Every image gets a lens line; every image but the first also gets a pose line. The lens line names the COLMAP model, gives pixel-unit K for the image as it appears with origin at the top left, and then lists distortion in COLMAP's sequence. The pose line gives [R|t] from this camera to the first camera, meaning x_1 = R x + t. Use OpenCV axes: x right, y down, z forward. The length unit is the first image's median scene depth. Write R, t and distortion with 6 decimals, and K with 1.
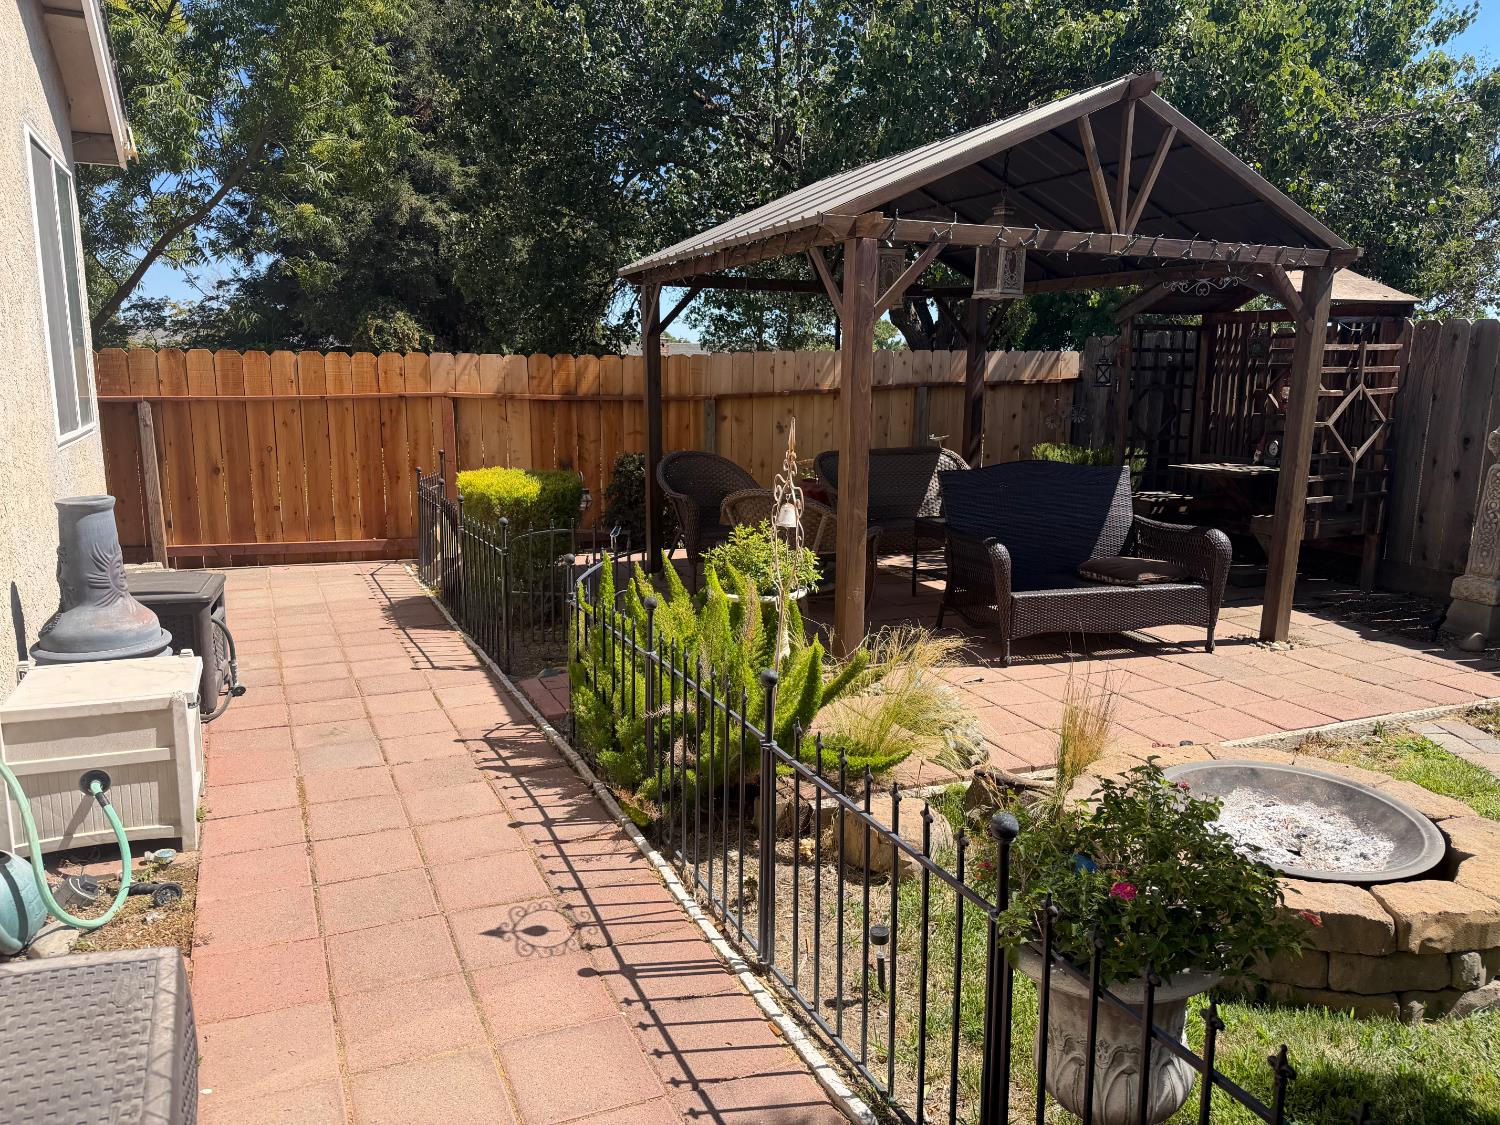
lens RADIAL K [[1045.8, 0, 745.3], [0, 1045.8, 569.7], [0, 0, 1]] dist [0.061176, -0.078831]
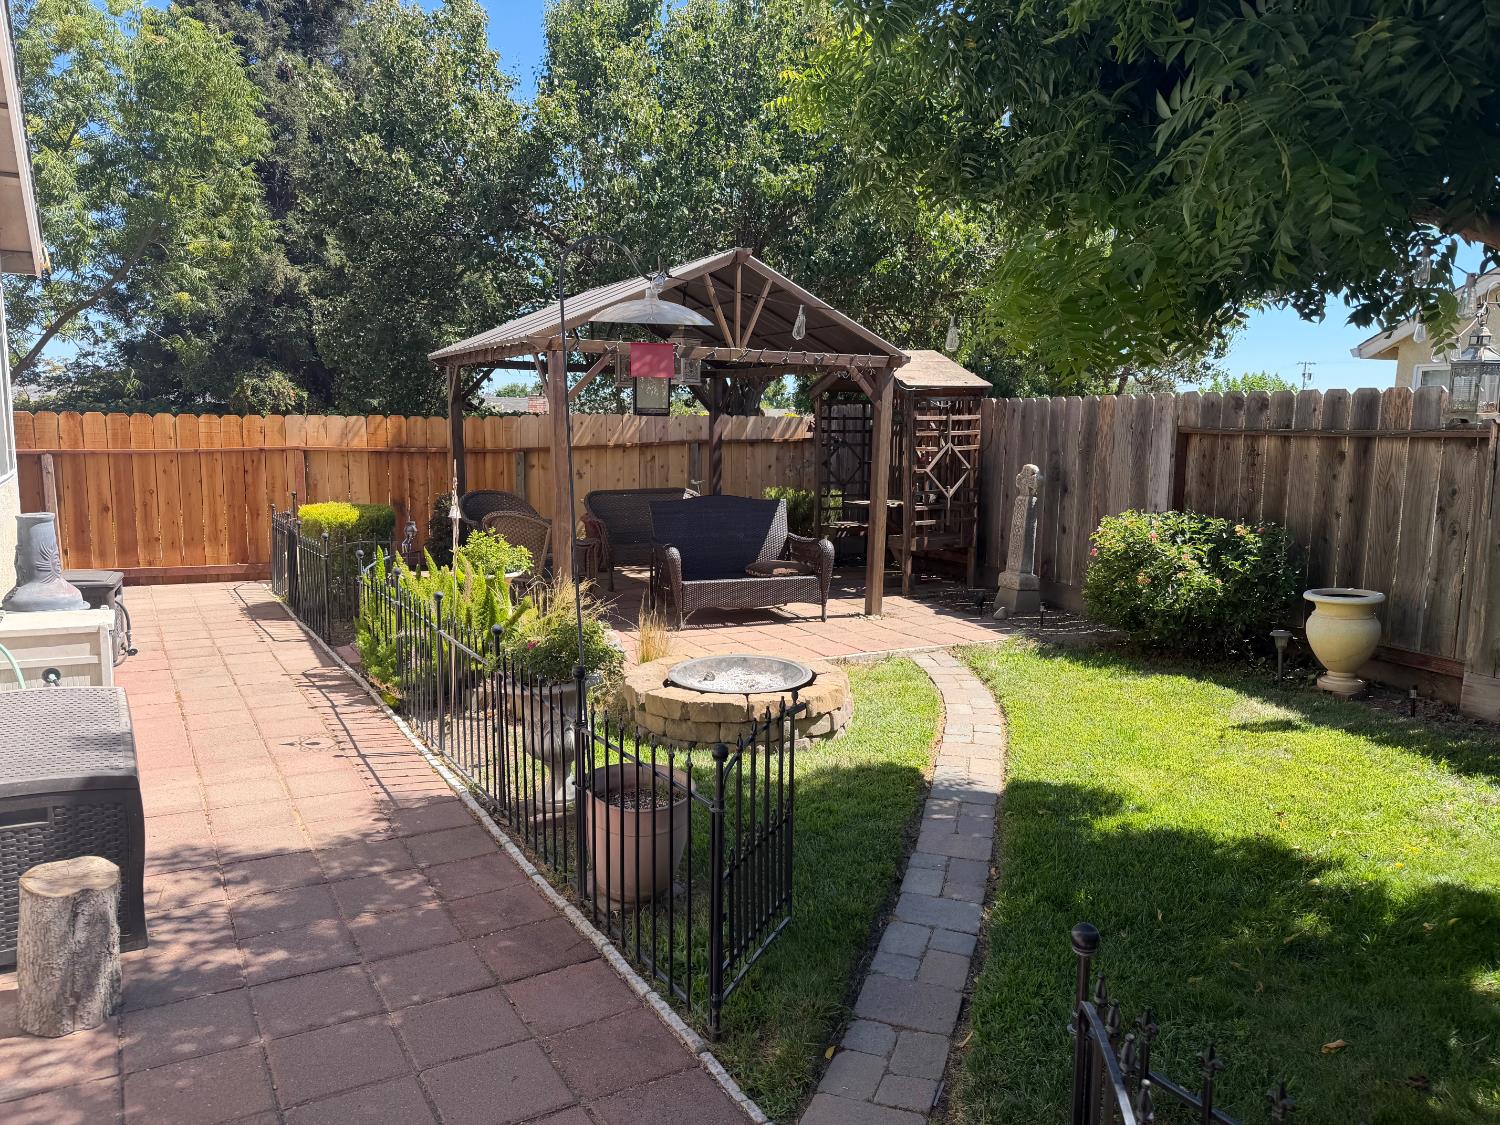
lens RADIAL K [[1045.8, 0, 753.6], [0, 1045.8, 583.2], [0, 0, 1]] dist [0.061176, -0.078831]
pose [[0.994798, -0.012322, 0.101118, 0.165386], [0.016057, 0.999215, -0.036205, 0.064458], [-0.100593, 0.037641, 0.994215, -0.395346]]
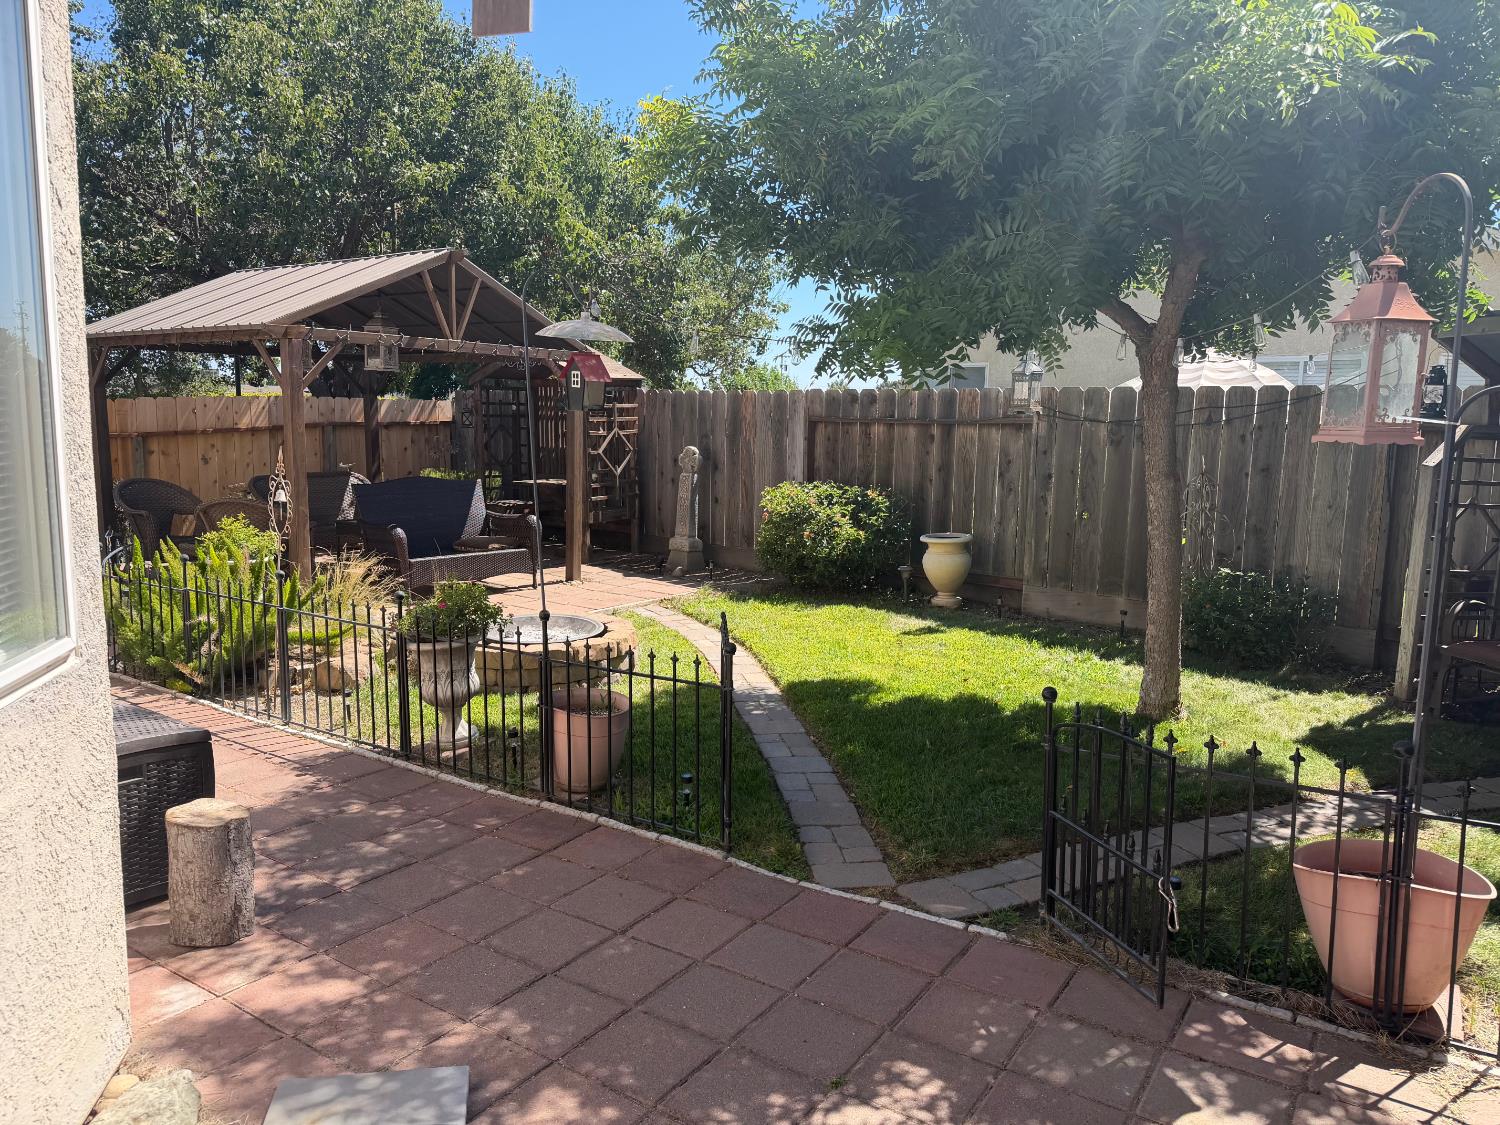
lens RADIAL K [[1045.8, 0, 752.3], [0, 1045.8, 569.9], [0, 0, 1]] dist [0.061176, -0.078831]
pose [[0.849345, -0.072890, 0.522782, -0.109307], [0.090049, 0.995910, -0.007442, 0.077895], [-0.520101, 0.053397, 0.852434, -0.496960]]
